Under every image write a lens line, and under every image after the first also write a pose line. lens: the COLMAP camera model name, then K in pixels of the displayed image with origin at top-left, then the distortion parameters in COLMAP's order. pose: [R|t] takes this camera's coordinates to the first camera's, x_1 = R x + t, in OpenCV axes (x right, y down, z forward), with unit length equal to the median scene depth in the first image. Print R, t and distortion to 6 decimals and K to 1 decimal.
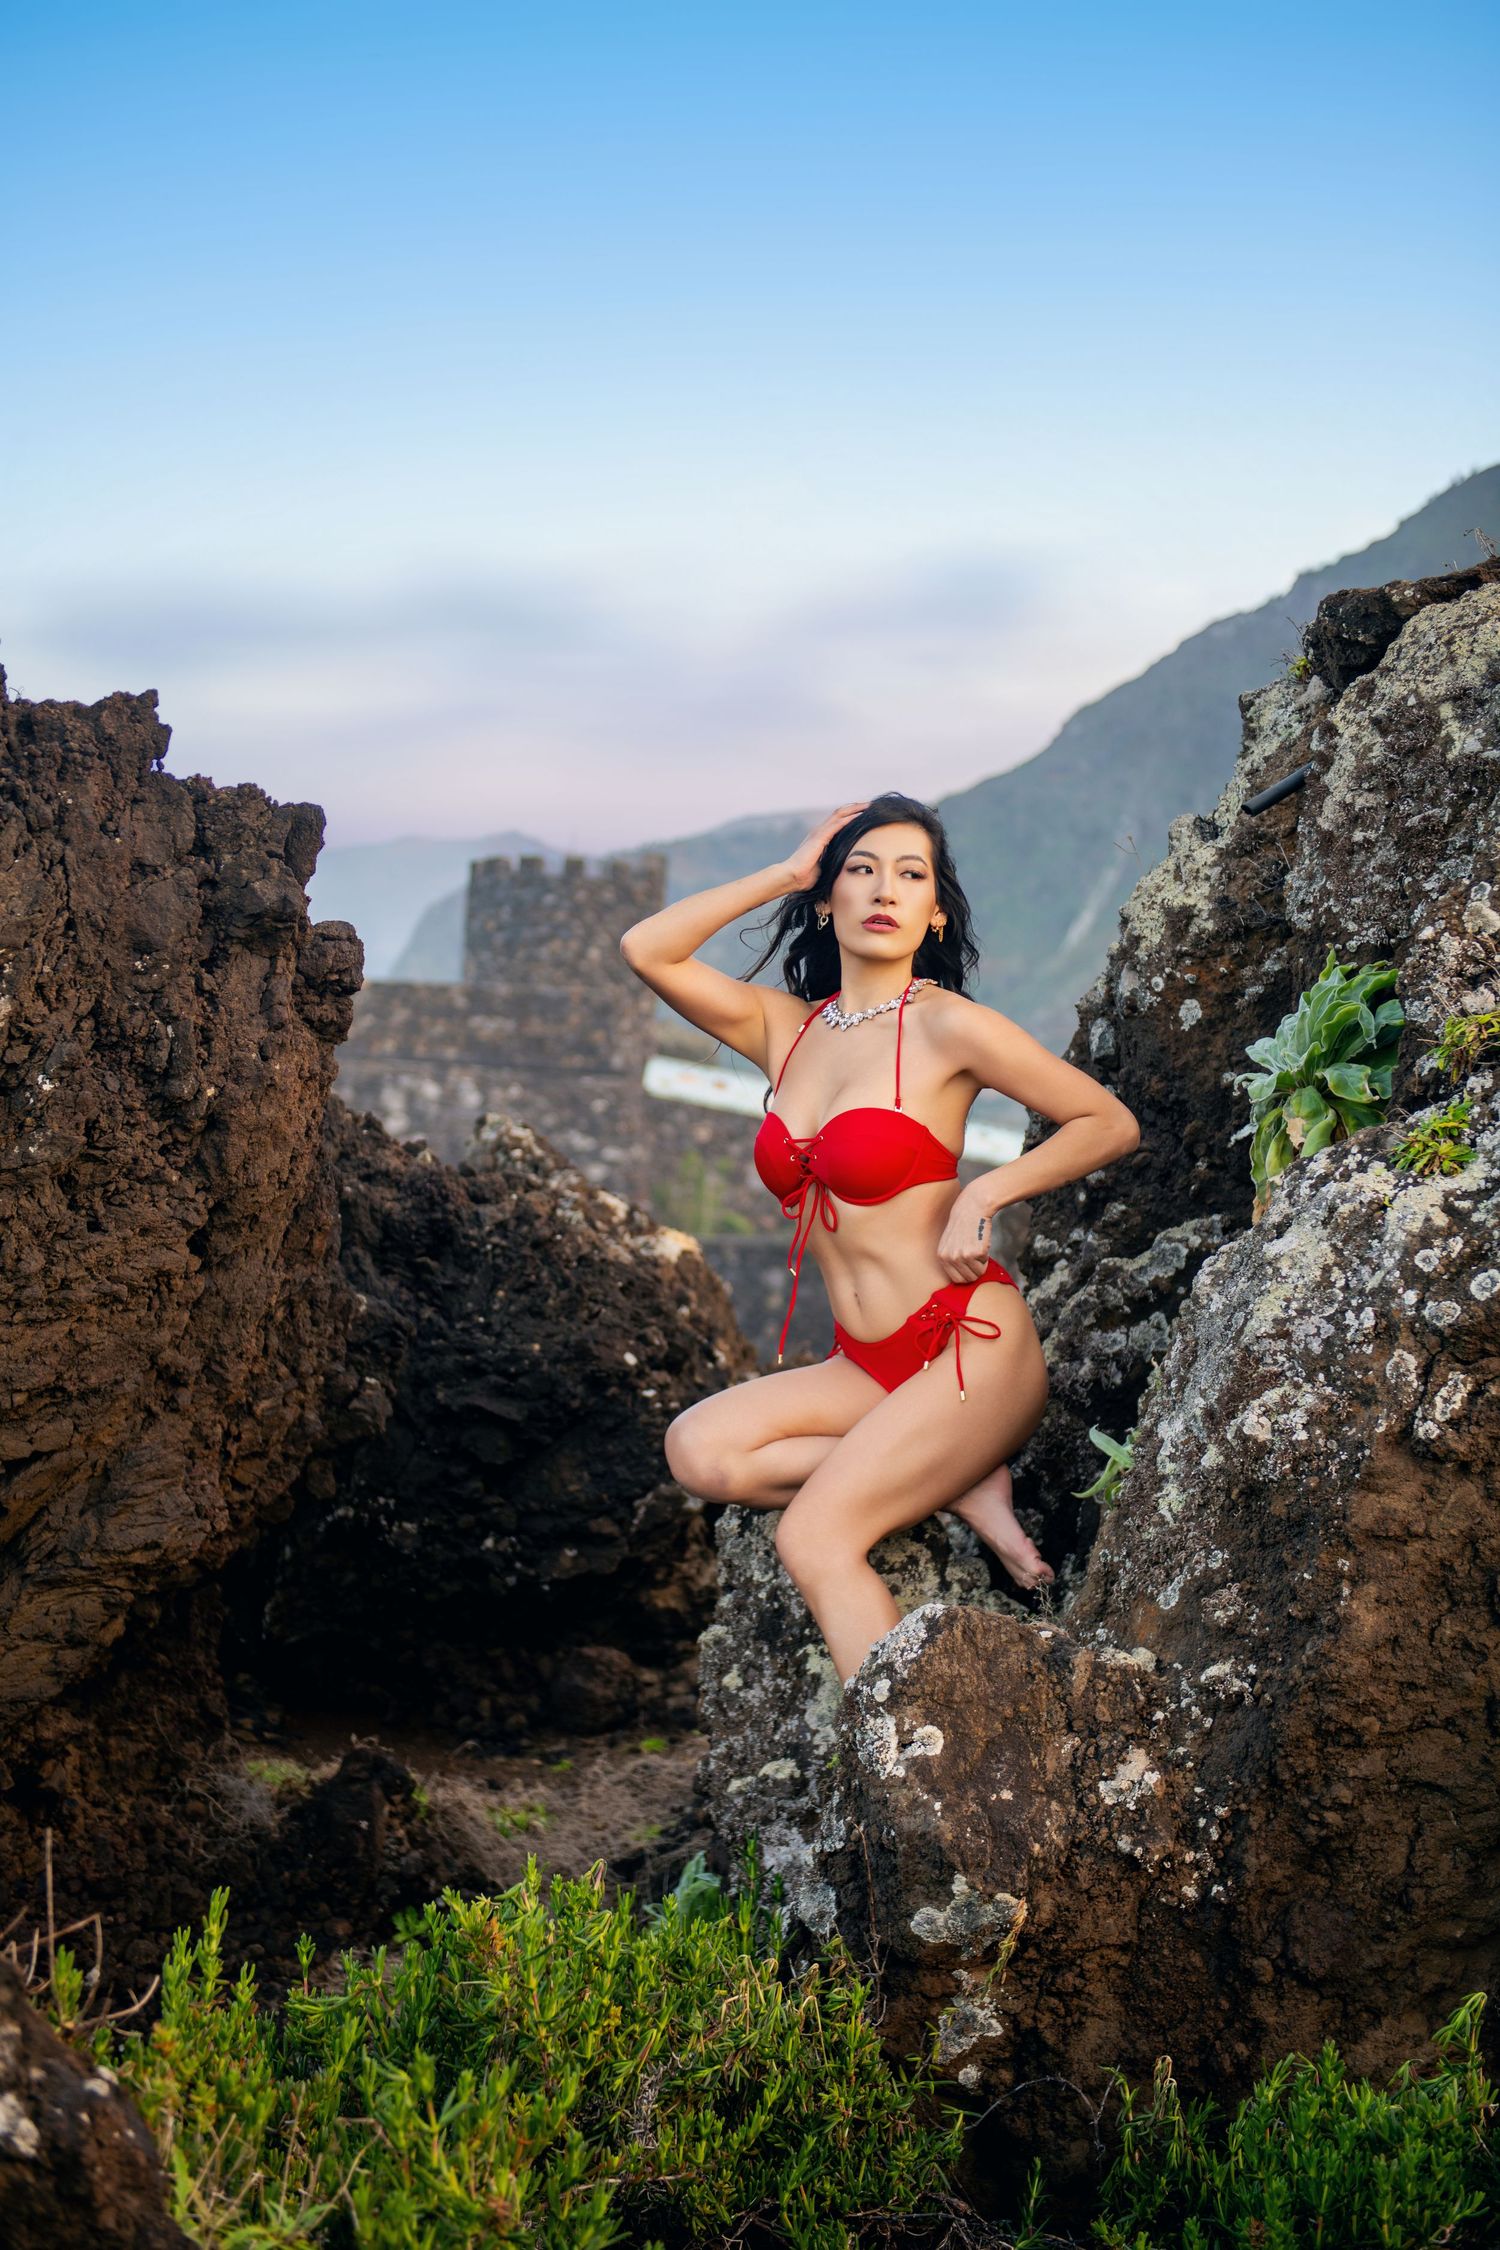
lens RADIAL K [[3152.2, 0, 746.3], [0, 3152.2, 1129.3], [0, 0, 1]] dist [0.120534, 0.000000]
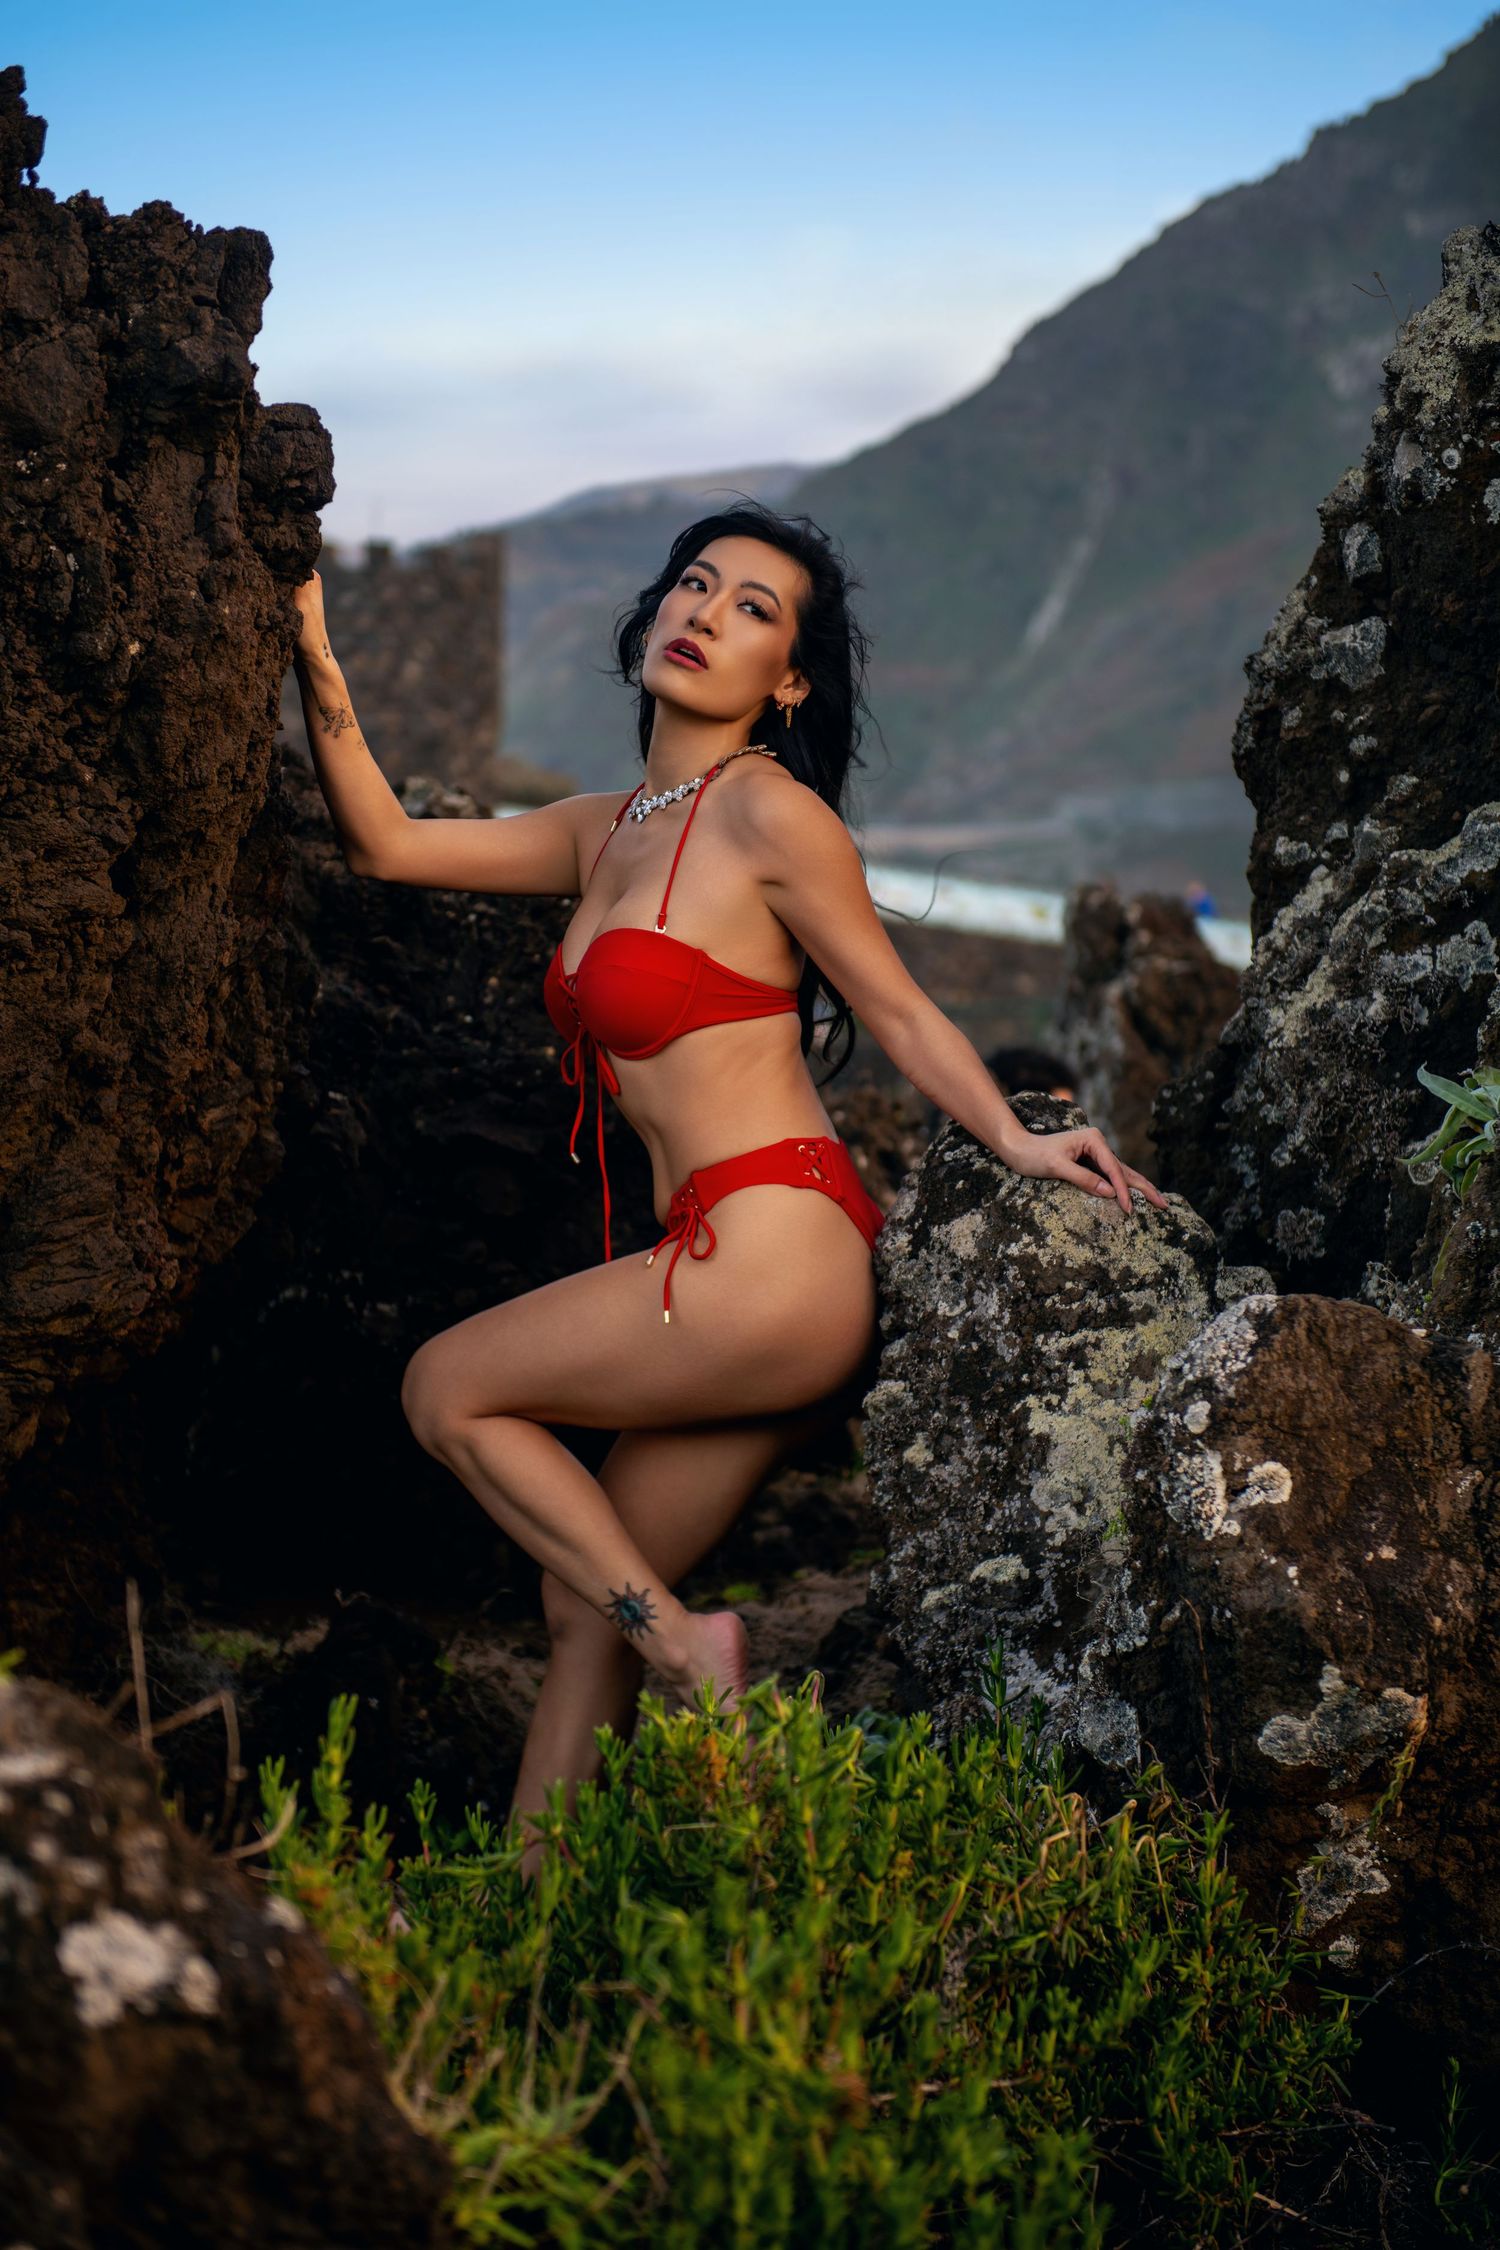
lens RADIAL K [[4189.3, 0, 741.5], [0, 4189.3, 1118.6], [0, 0, 1]] dist [0.101446, 0.000000]
pose [[0.998481, -0.047460, 0.028001, -0.065469], [0.045977, 0.997618, 0.051416, 0.048555], [-0.030374, -0.050051, 0.998285, 0.068221]]
